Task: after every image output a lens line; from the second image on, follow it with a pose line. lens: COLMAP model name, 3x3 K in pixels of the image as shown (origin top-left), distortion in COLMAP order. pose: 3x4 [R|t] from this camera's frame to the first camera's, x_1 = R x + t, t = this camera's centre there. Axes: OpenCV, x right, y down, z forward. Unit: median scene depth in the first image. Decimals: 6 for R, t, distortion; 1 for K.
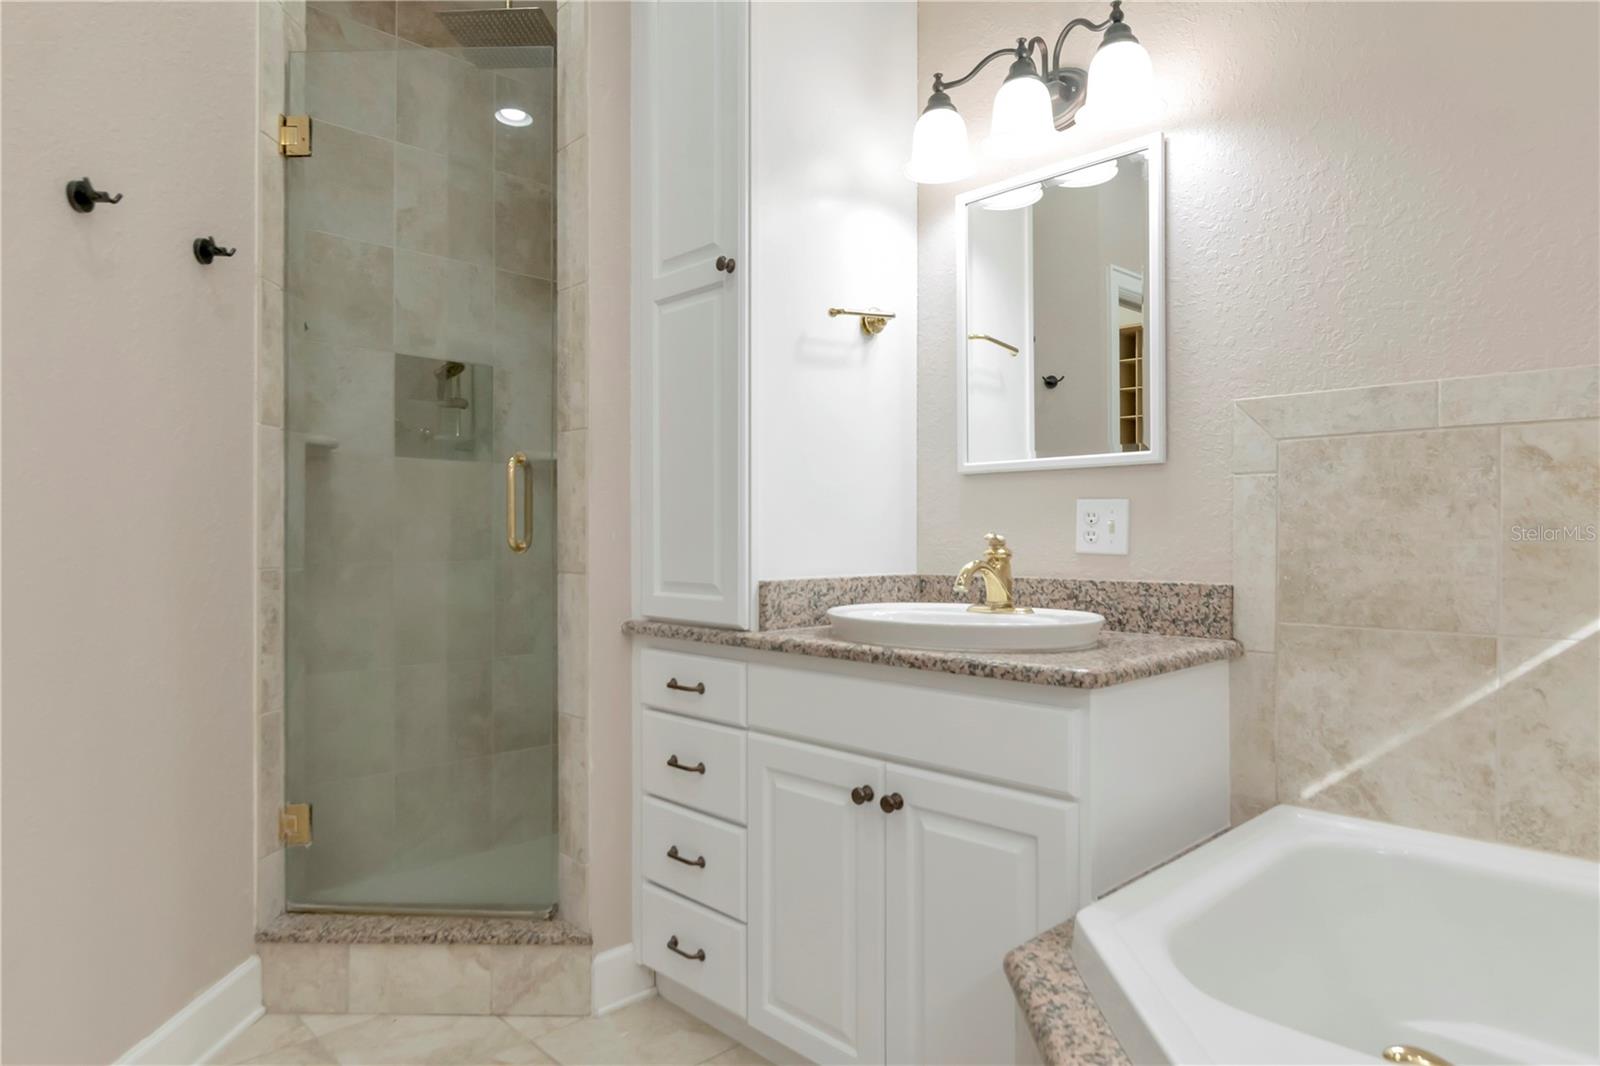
lens RADIAL K [[946.4, 0, 799.1], [0, 946.4, 528.4], [0, 0, 1]] dist [-0.031771, -0.000252]
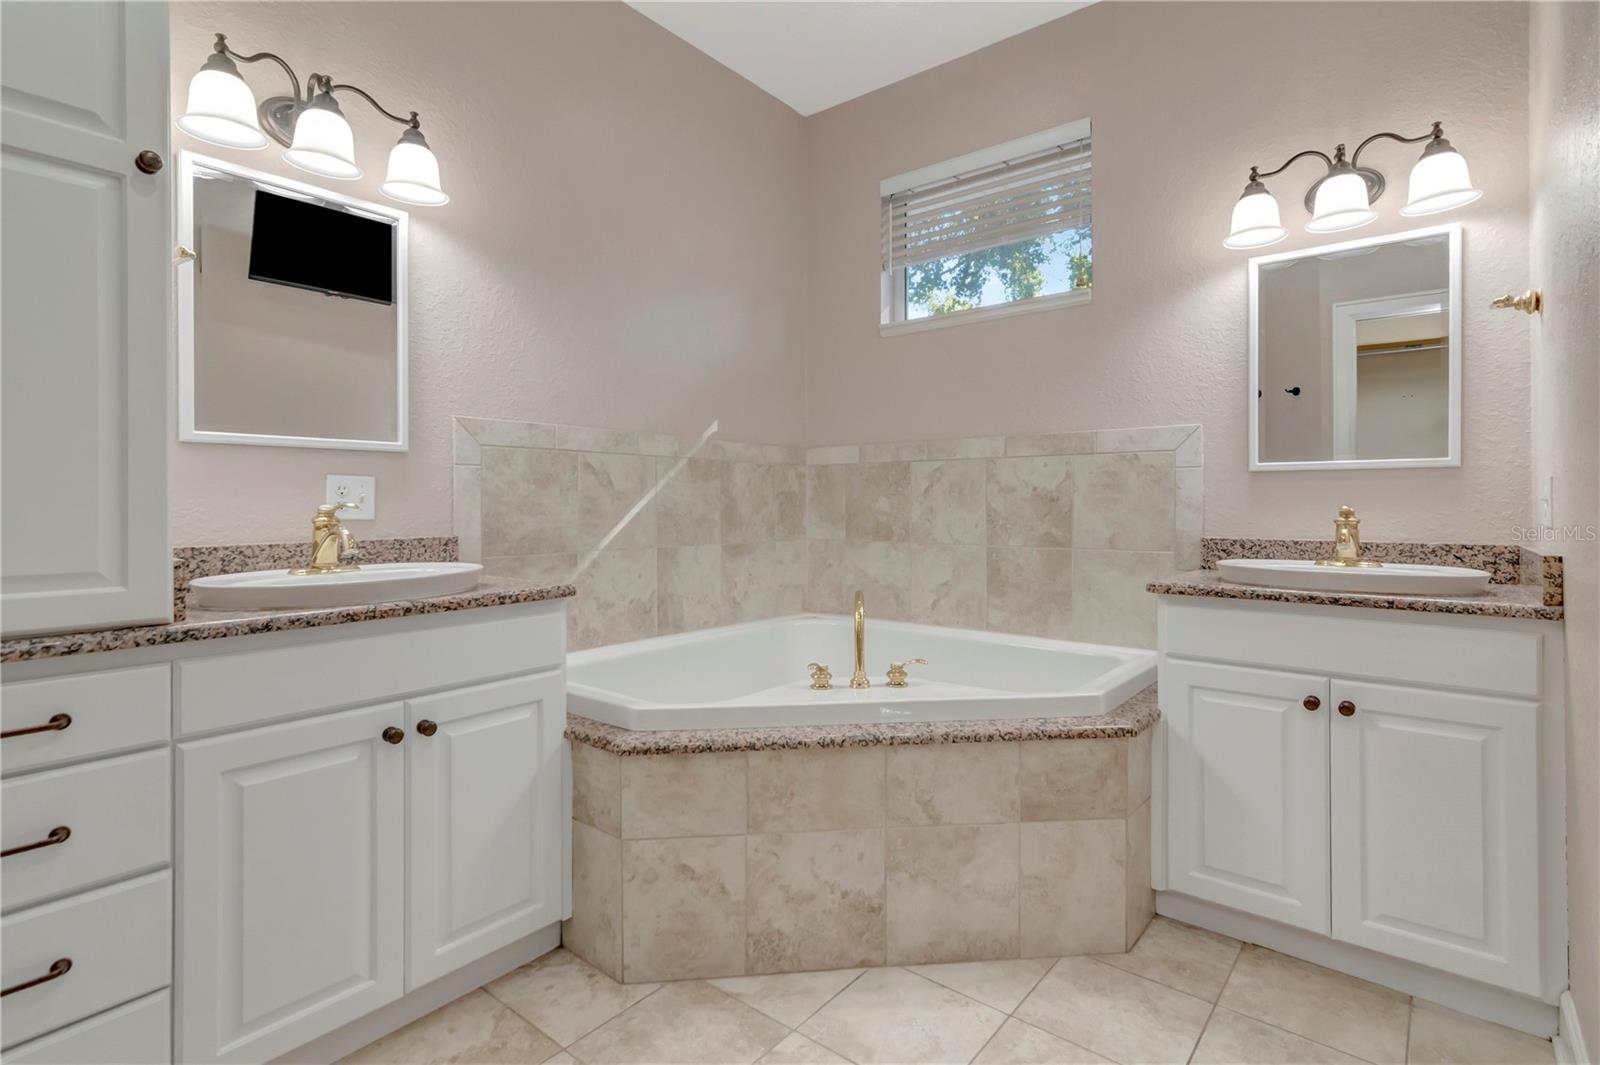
lens RADIAL K [[780.9, 0, 778.1], [0, 780.9, 502.7], [0, 0, 1]] dist [-0.002502, -0.005880]
pose [[-0.105857, -0.000317, 0.994381, -0.918014], [-0.004693, 0.999989, -0.000181, 0.002461], [-0.994370, -0.004686, -0.105857, 0.648938]]
